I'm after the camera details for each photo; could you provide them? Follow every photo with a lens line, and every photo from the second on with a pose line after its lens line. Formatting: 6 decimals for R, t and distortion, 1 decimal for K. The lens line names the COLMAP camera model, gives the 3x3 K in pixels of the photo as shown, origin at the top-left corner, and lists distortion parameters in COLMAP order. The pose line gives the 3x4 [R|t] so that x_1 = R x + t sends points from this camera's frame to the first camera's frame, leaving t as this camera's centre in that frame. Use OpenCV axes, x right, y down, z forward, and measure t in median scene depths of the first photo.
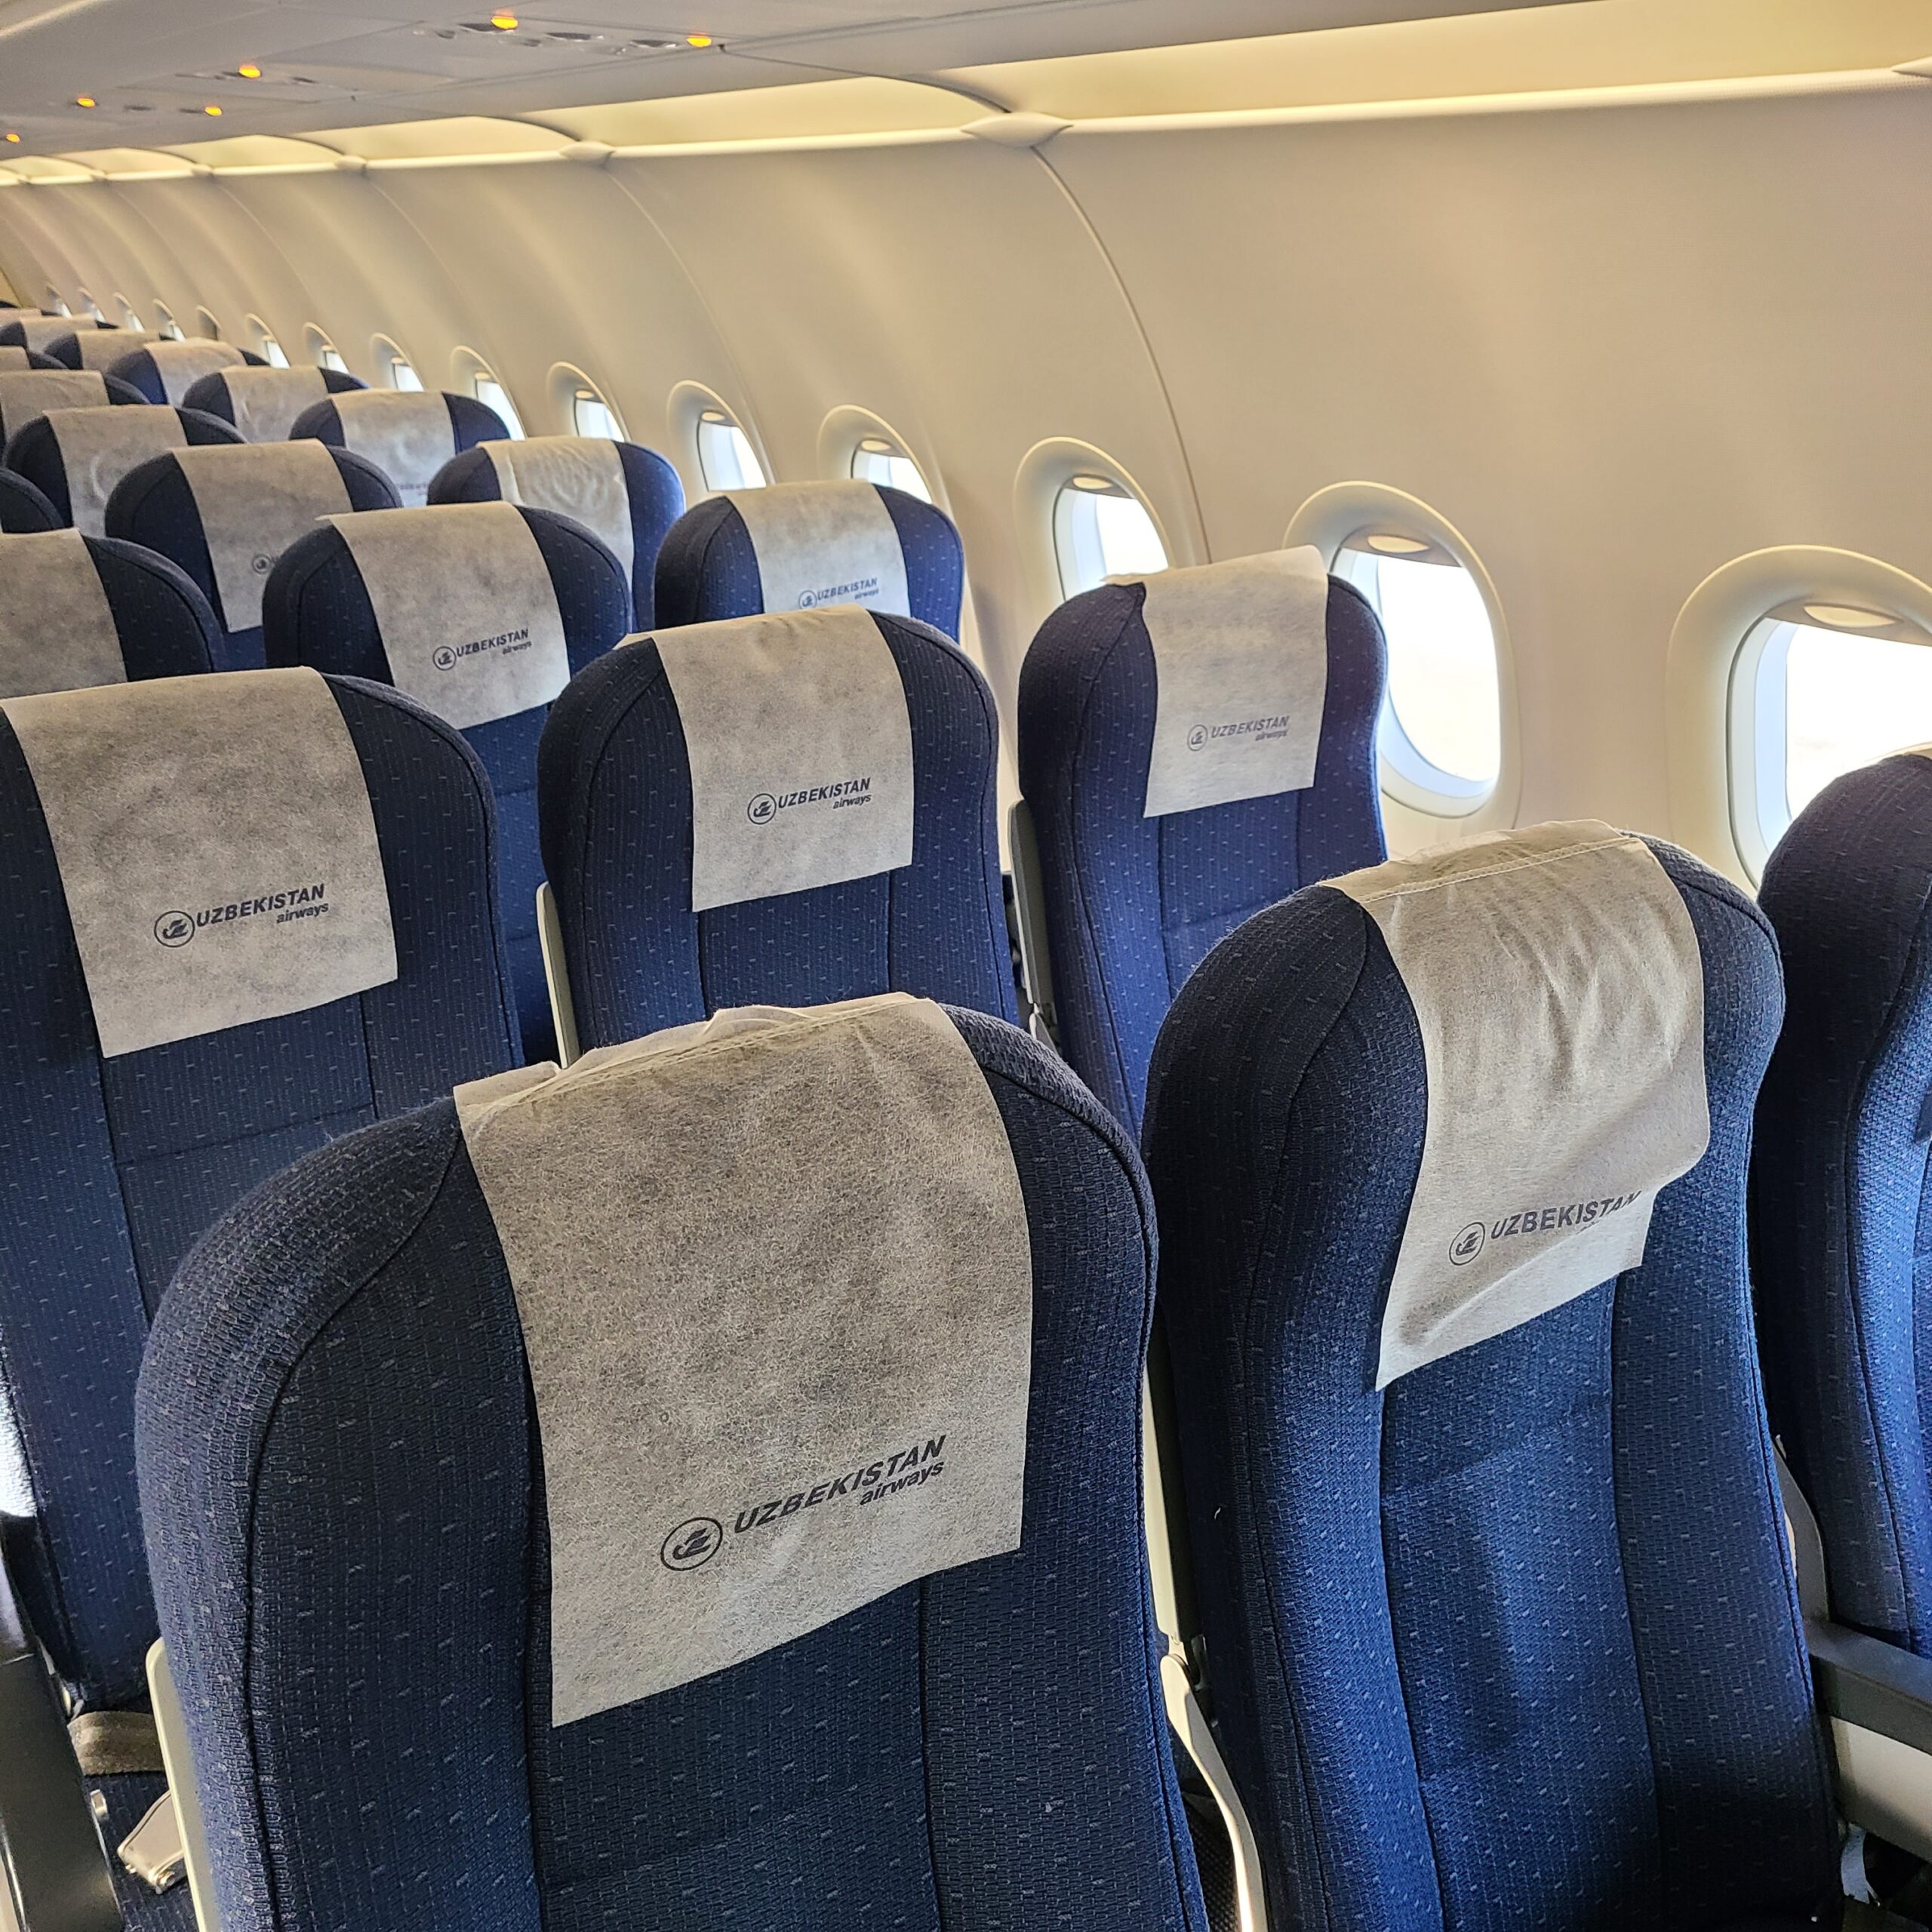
lens RADIAL K [[1939.4, 0, 947.7], [0, 1939.4, 965.6], [0, 0, 1]] dist [0.045501, -0.037726]
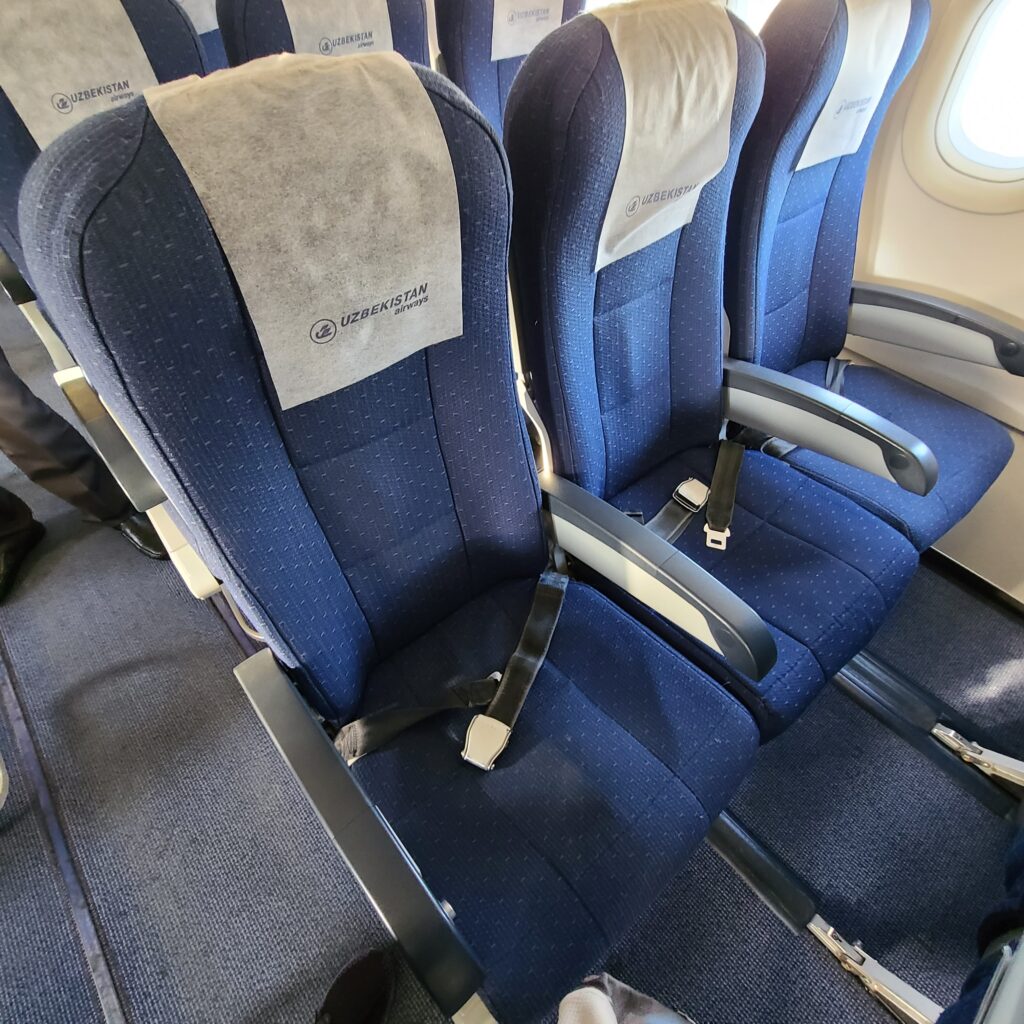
lens RADIAL K [[552.4, 0, 512.0], [0, 552.4, 512.0], [0, 0, 1]] dist [-0.000837, -0.001029]
pose [[0.990277, -0.097265, 0.099457, 0.006737], [0.035499, 0.867956, 0.495371, 0.152094], [-0.134507, -0.487023, 0.862969, 0.265409]]
